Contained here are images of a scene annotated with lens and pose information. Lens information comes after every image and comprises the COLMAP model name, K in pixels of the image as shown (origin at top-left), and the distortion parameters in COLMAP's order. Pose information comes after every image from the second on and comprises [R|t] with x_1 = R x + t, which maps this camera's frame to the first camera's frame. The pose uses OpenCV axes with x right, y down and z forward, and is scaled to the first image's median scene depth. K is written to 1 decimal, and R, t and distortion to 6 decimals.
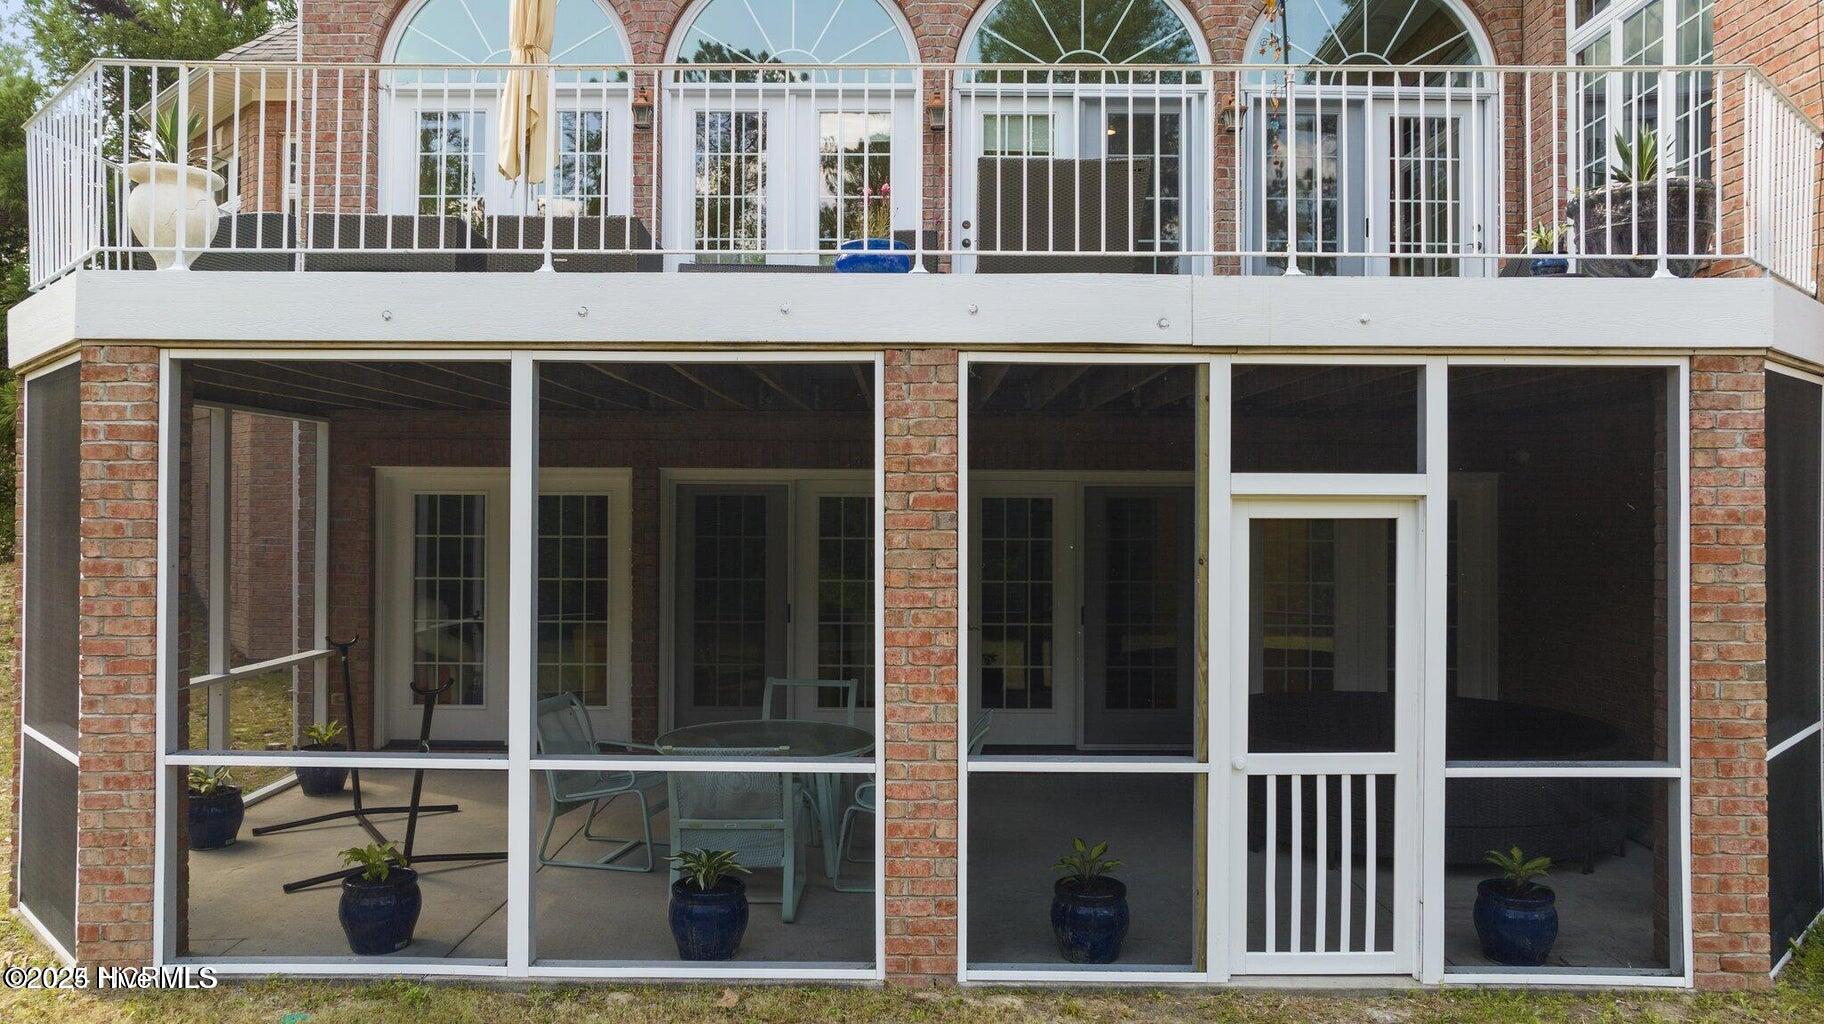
lens RADIAL K [[1283.4, 0, 912.0], [0, 1283.4, 512.0], [0, 0, 1]] dist [-0.020504, -0.008546]
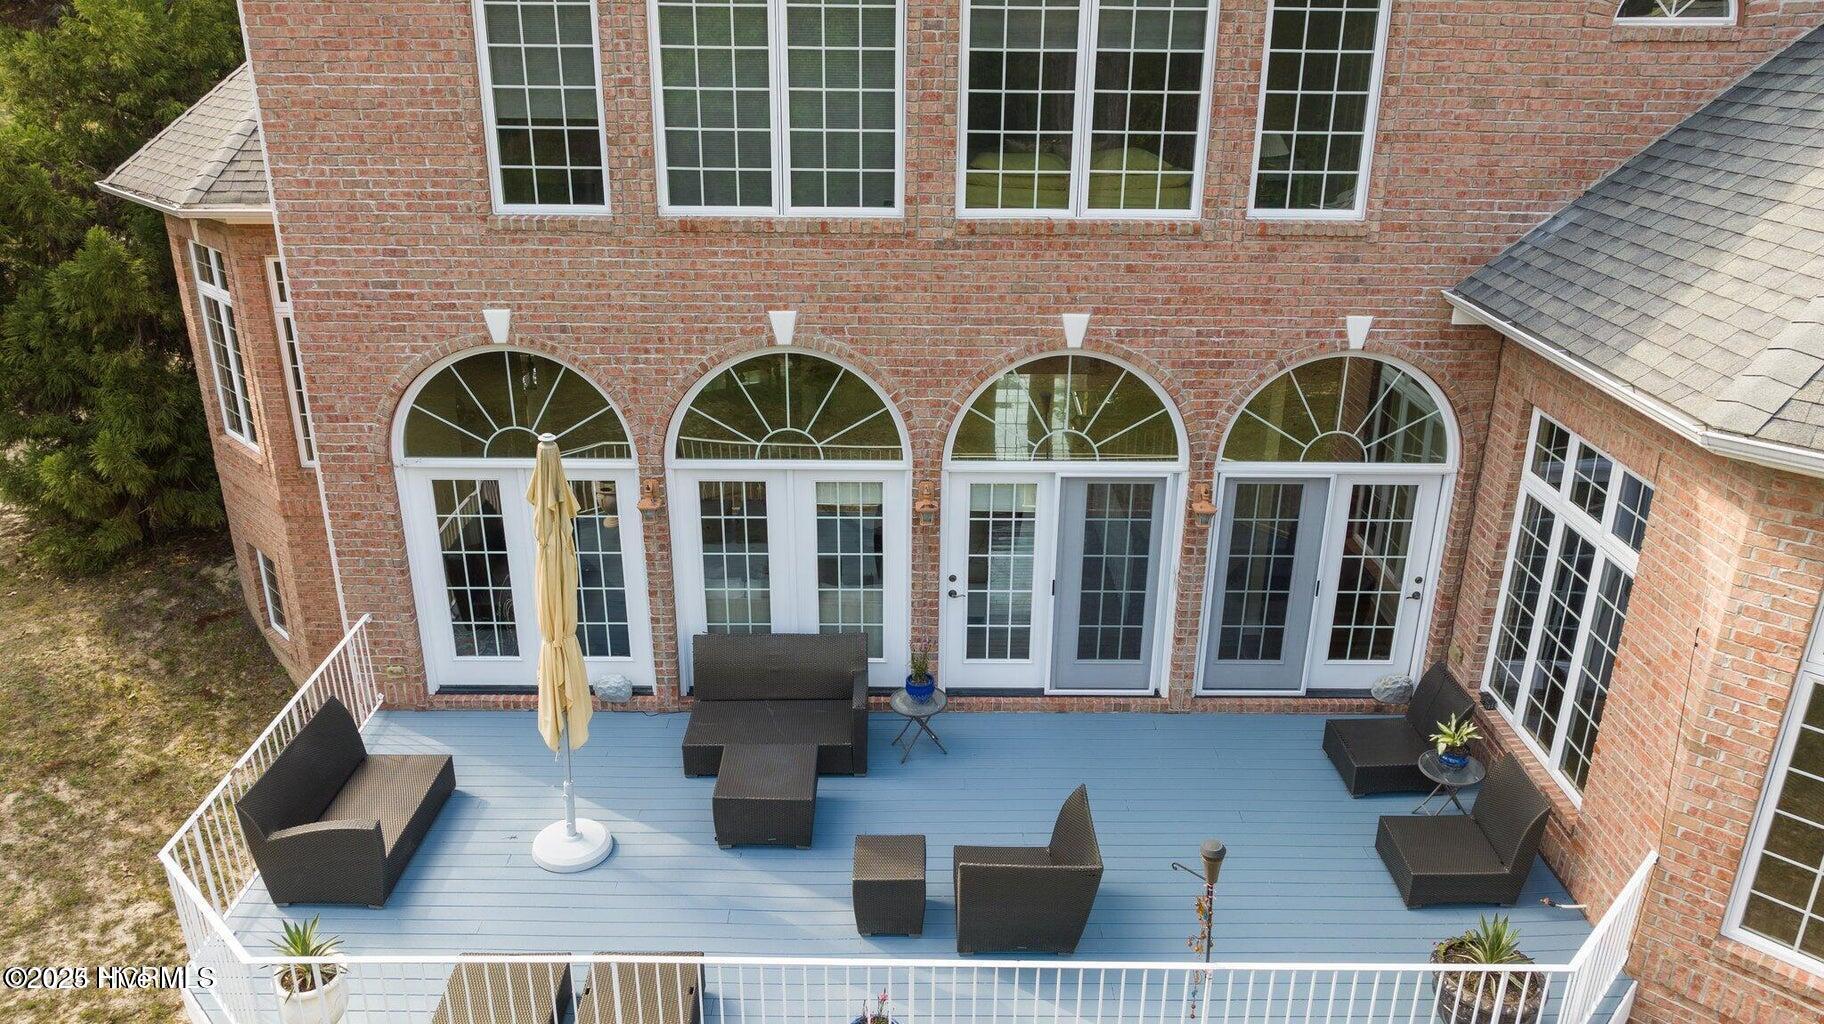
lens RADIAL K [[1284.9, 0, 912.0], [0, 1284.9, 512.0], [0, 0, 1]] dist [-0.017829, 0.000491]
pose [[0.999968, -0.001868, 0.007716, -0.001221], [-0.001153, 0.927424, 0.374011, -1.225161], [-0.007855, -0.374008, 0.927392, 0.010869]]
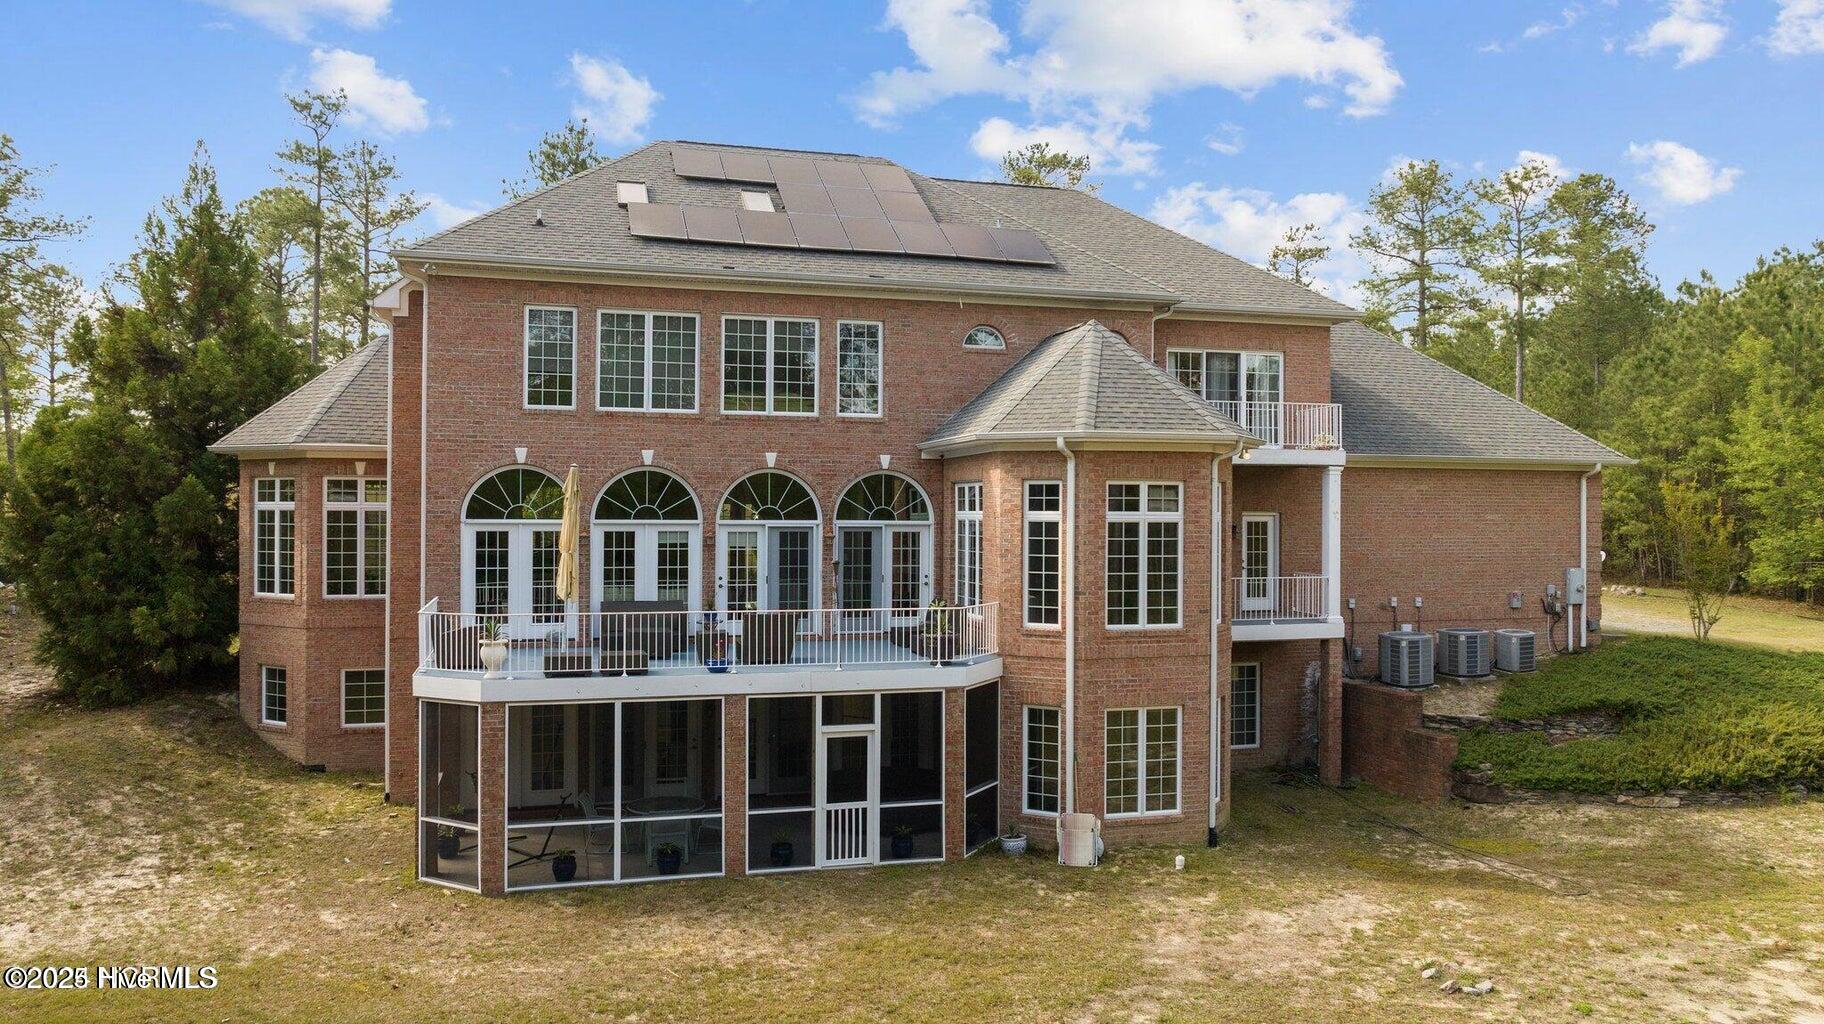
lens RADIAL K [[1285.2, 0, 912.0], [0, 1285.2, 512.0], [0, 0, 1]] dist [-0.025843, 0.009273]
pose [[0.960492, -0.000556, 0.278306, -0.500332], [-0.000198, 0.999996, 0.002679, -0.631903], [-0.278307, -0.002628, 0.960489, -2.484055]]
